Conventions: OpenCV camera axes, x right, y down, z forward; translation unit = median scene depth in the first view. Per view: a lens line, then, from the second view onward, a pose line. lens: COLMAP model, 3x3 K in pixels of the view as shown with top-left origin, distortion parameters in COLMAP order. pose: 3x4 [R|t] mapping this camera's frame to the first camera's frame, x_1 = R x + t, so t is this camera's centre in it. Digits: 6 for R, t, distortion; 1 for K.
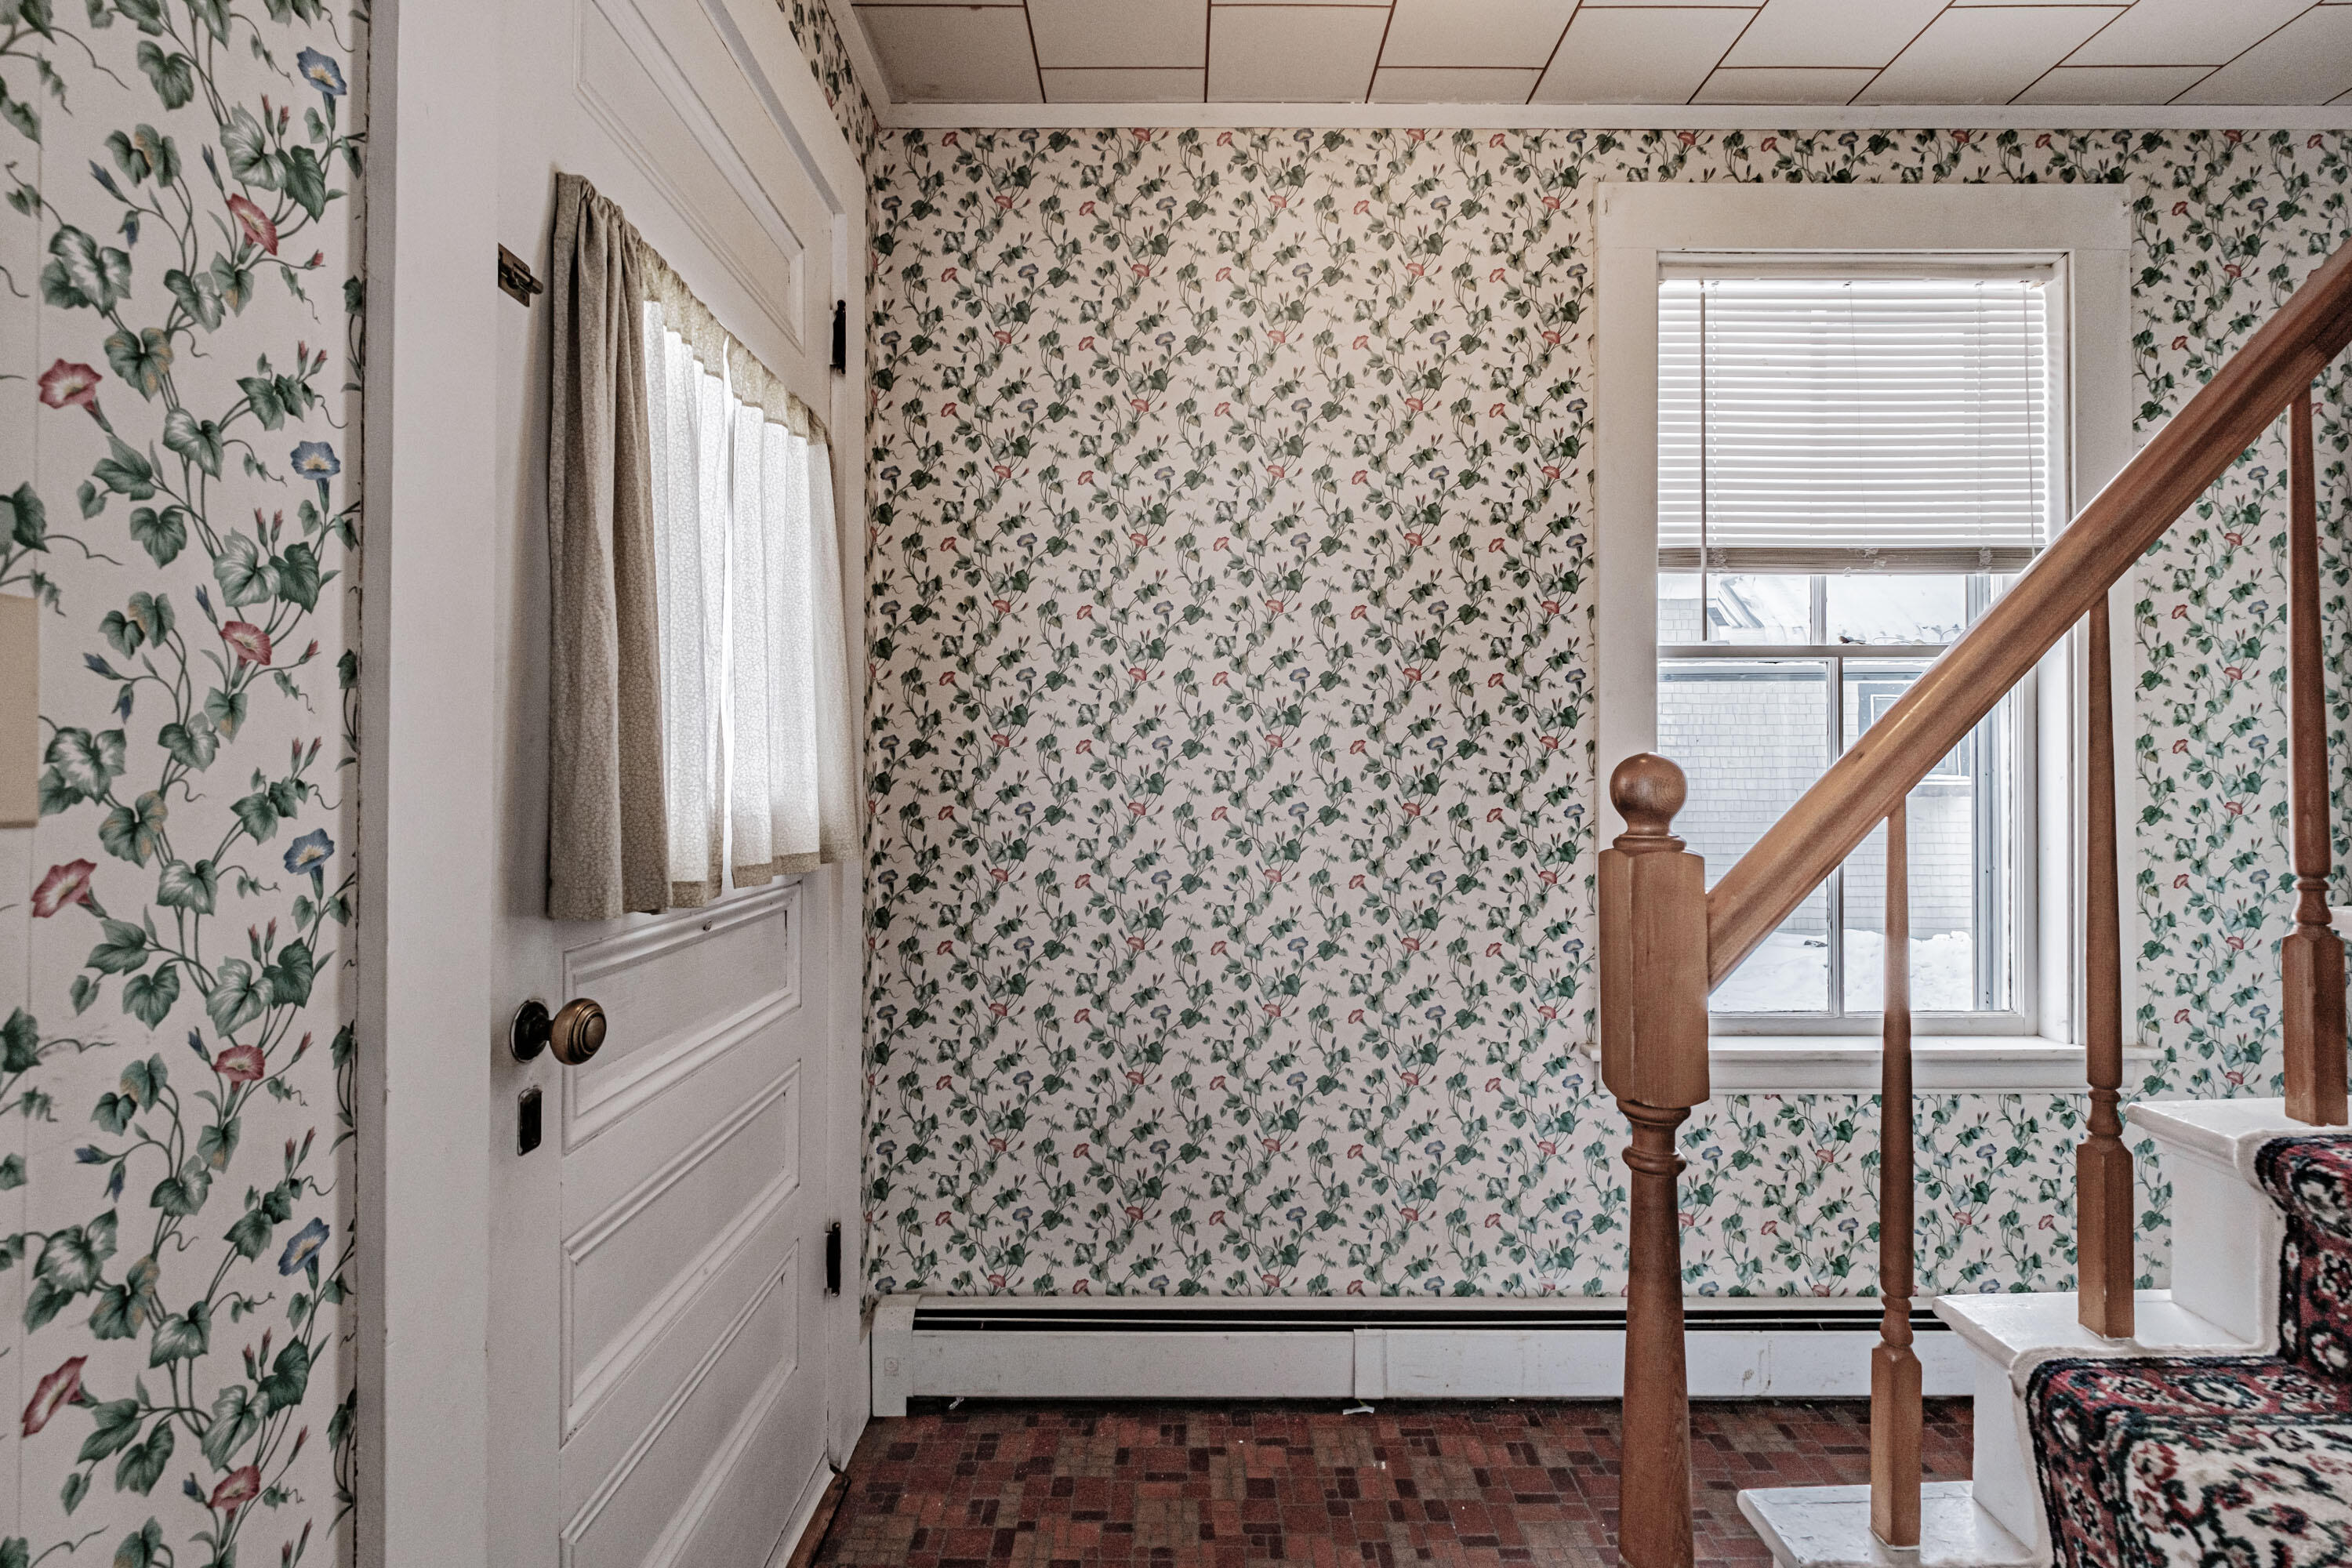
lens RADIAL K [[1048.6, 0, 1182.0], [0, 1048.6, 769.2], [0, 0, 1]] dist [0.004991, -0.003882]
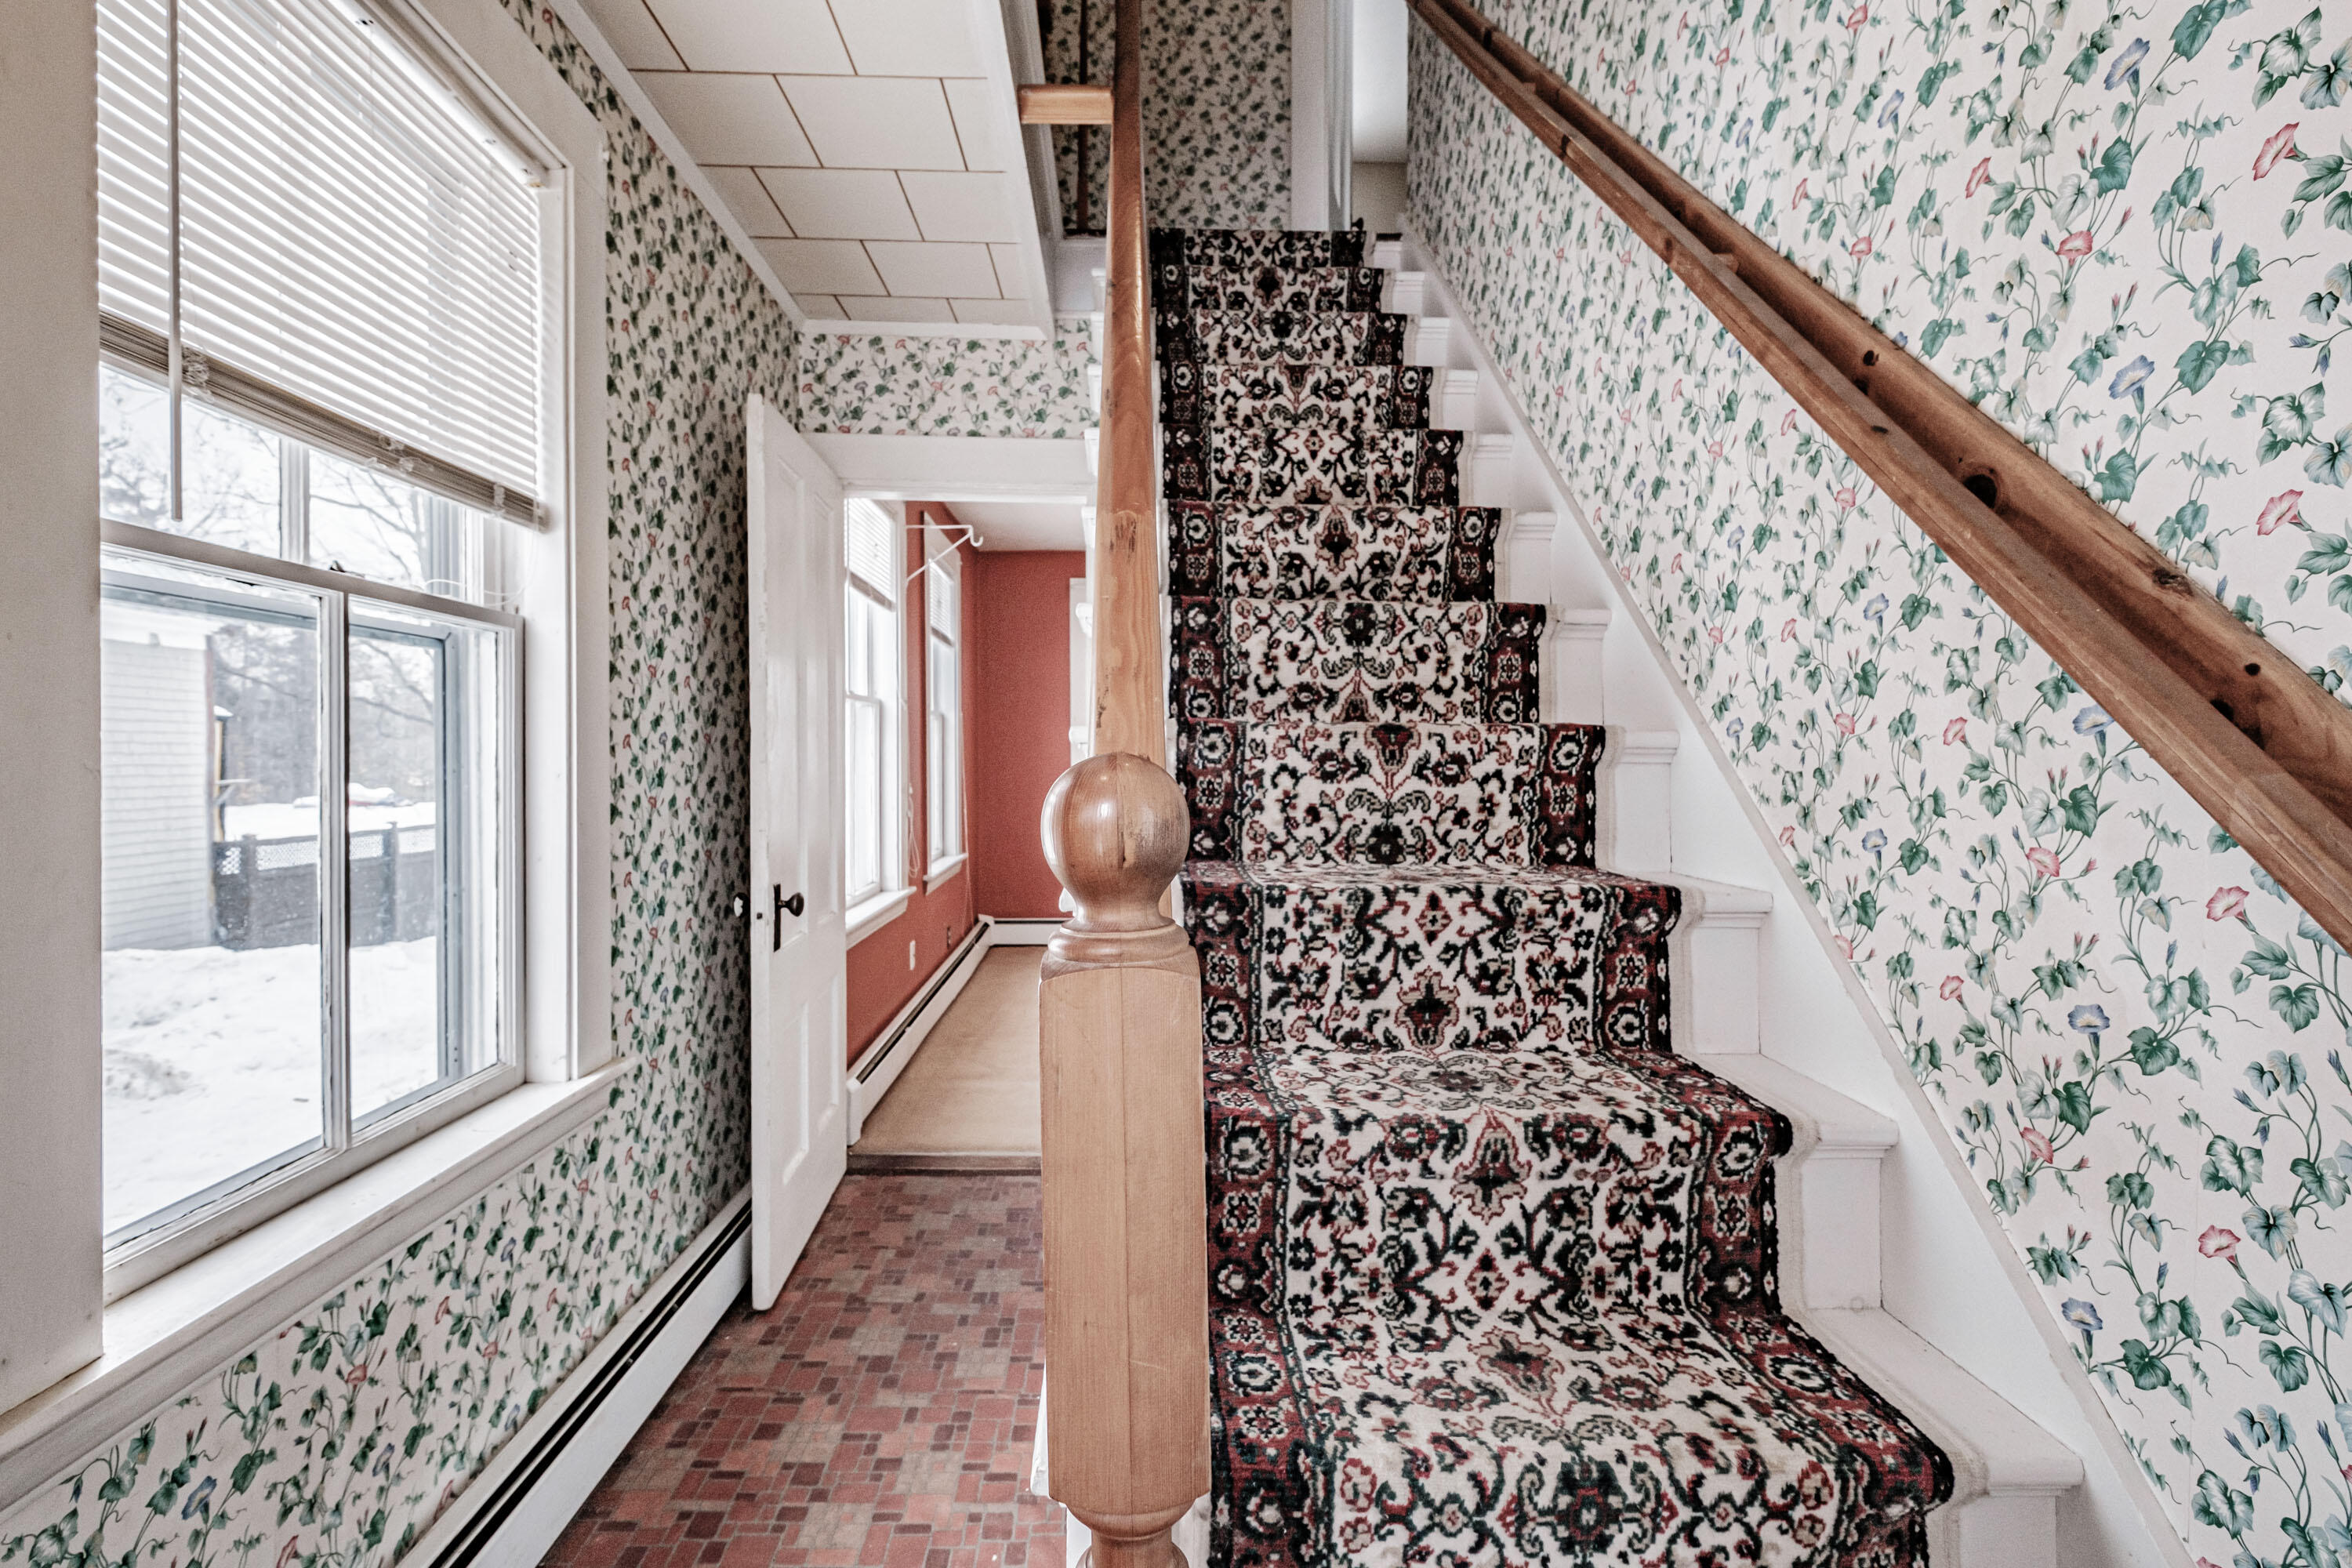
lens RADIAL K [[1048.6, 0, 1165.7], [0, 1048.6, 760.7], [0, 0, 1]] dist [0.004991, -0.003882]
pose [[-0.002455, -0.003246, 0.999992, -0.048360], [-0.002368, 0.999992, 0.003240, -0.015633], [-0.999994, -0.002360, -0.002463, 1.080311]]
